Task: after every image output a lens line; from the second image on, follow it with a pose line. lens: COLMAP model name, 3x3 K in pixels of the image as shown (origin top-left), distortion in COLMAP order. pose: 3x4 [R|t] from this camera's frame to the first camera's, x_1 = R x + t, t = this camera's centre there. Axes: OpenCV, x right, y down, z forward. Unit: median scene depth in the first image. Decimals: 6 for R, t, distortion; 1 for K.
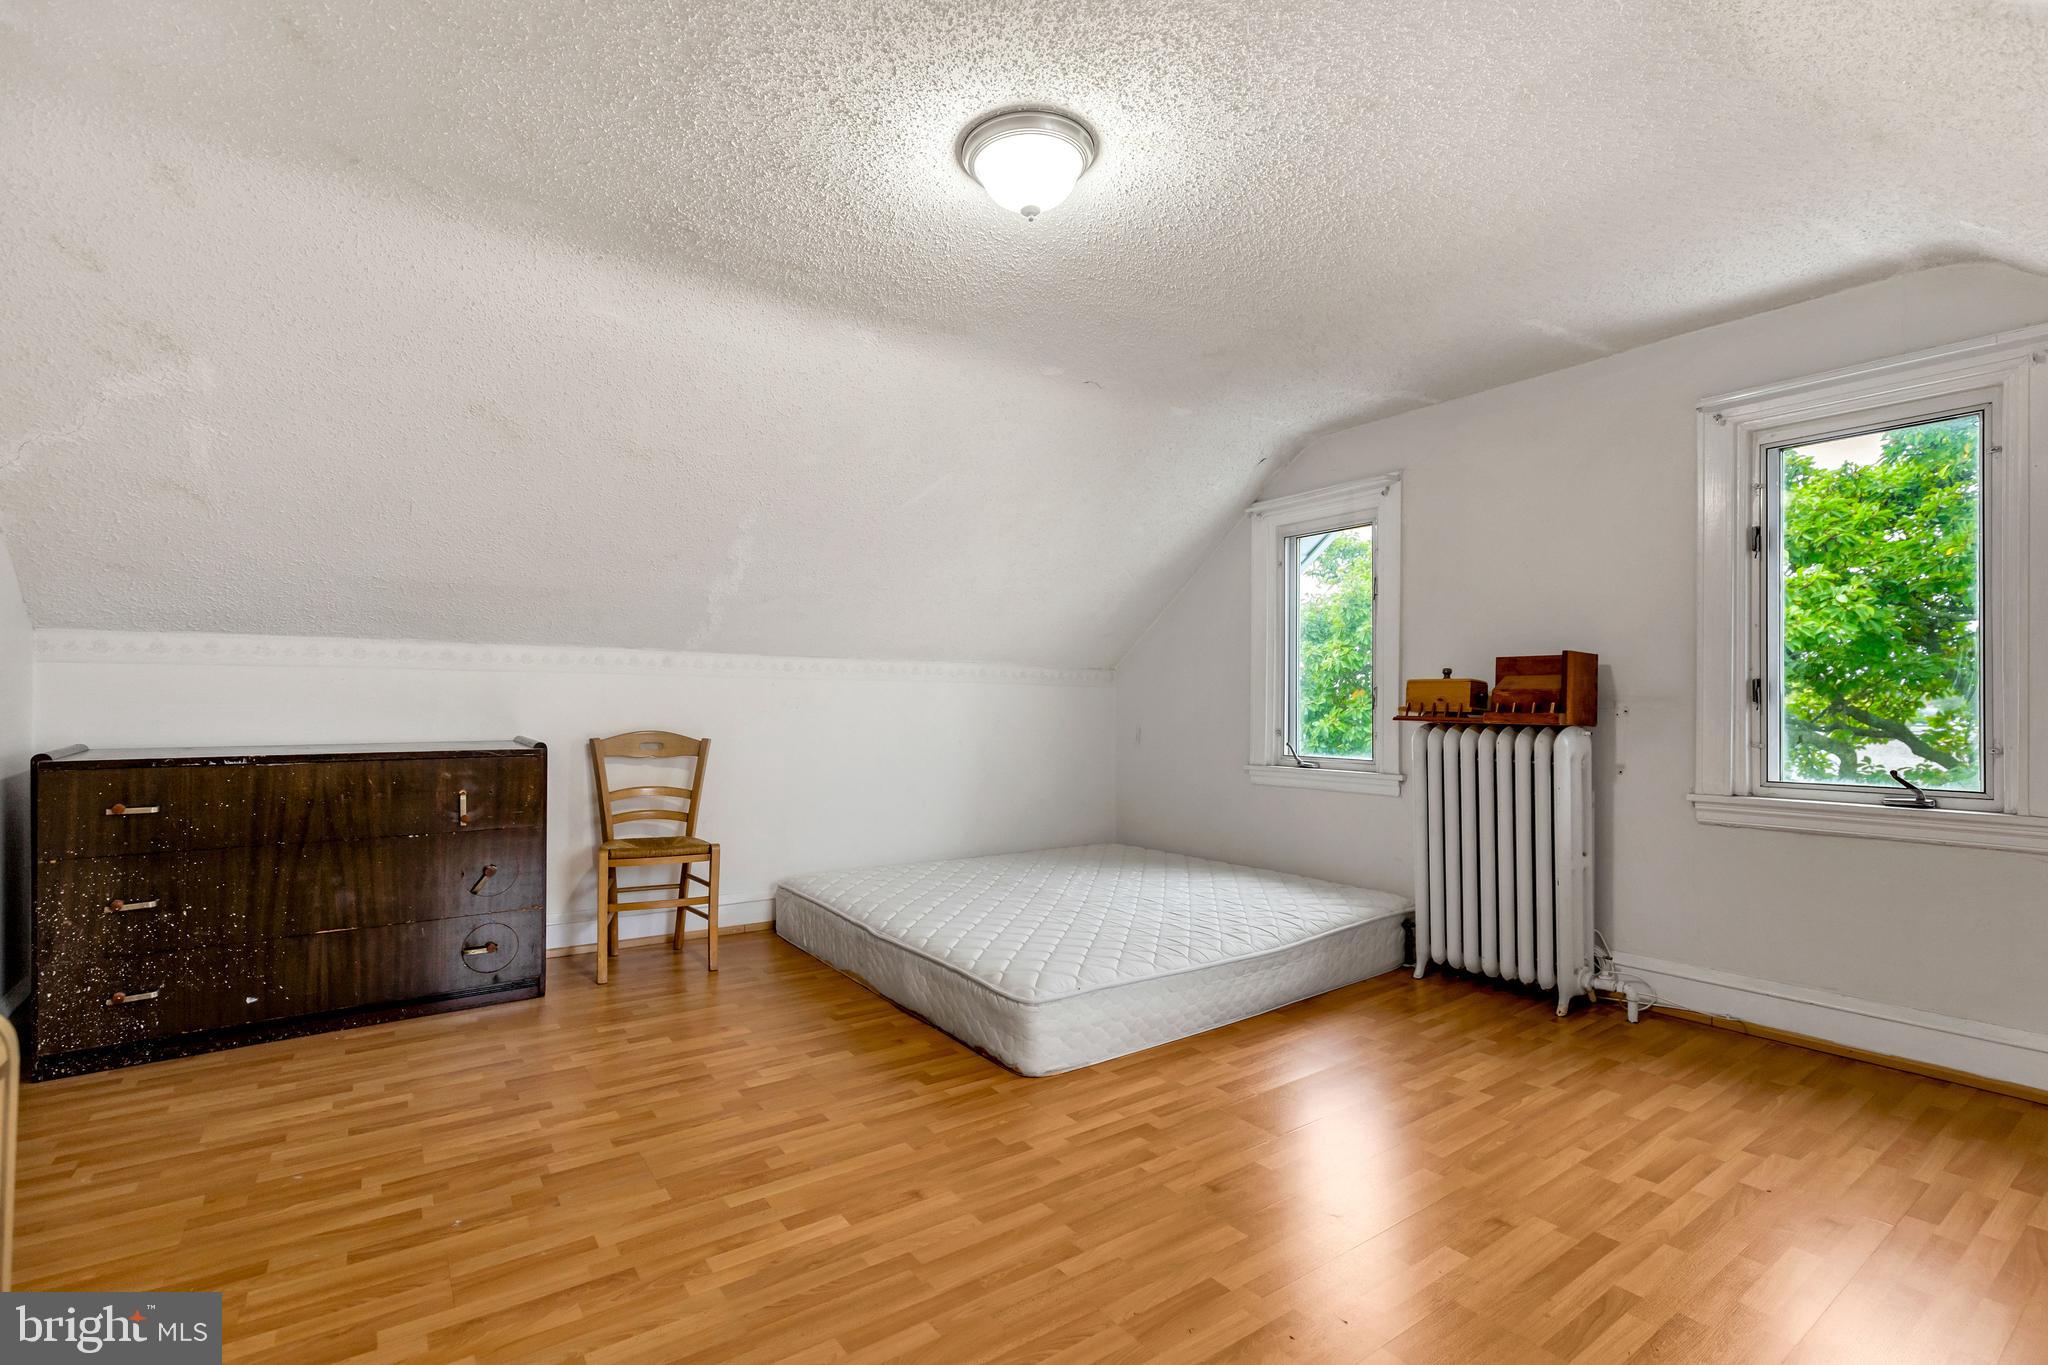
lens RADIAL K [[950.1, 0, 1028.1], [0, 950.1, 693.1], [0, 0, 1]] dist [0.002572, -0.000494]
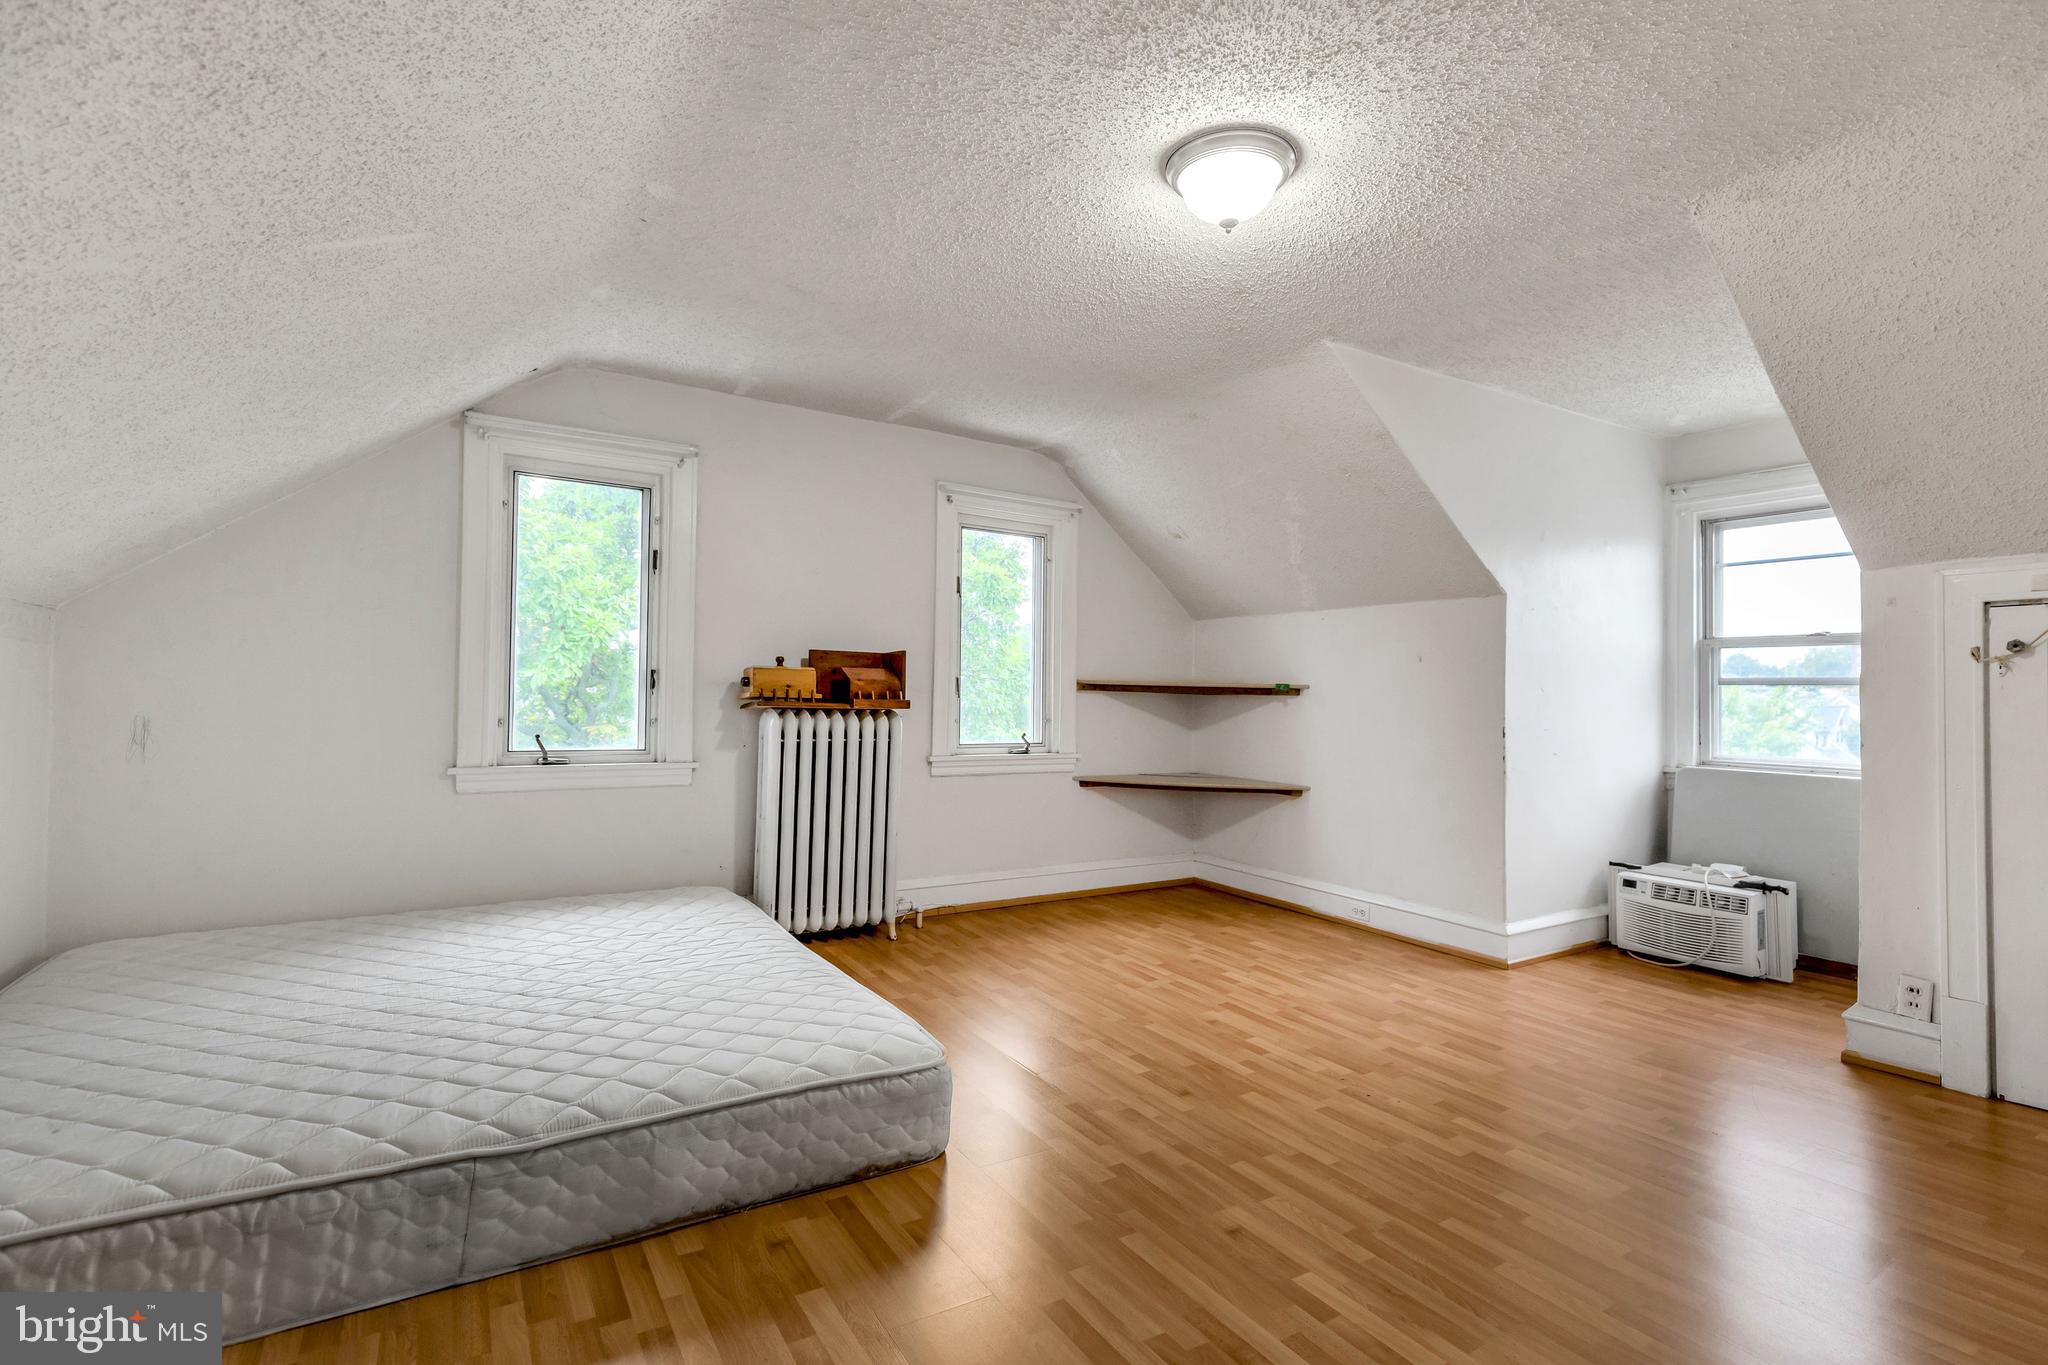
lens RADIAL K [[950.1, 0, 1027.7], [0, 950.1, 678.0], [0, 0, 1]] dist [0.002572, -0.000494]
pose [[0.043479, 0.022572, 0.998799, -0.719223], [-0.027922, 0.999382, -0.021369, 0.015162], [-0.998664, -0.026959, 0.044082, 0.803741]]
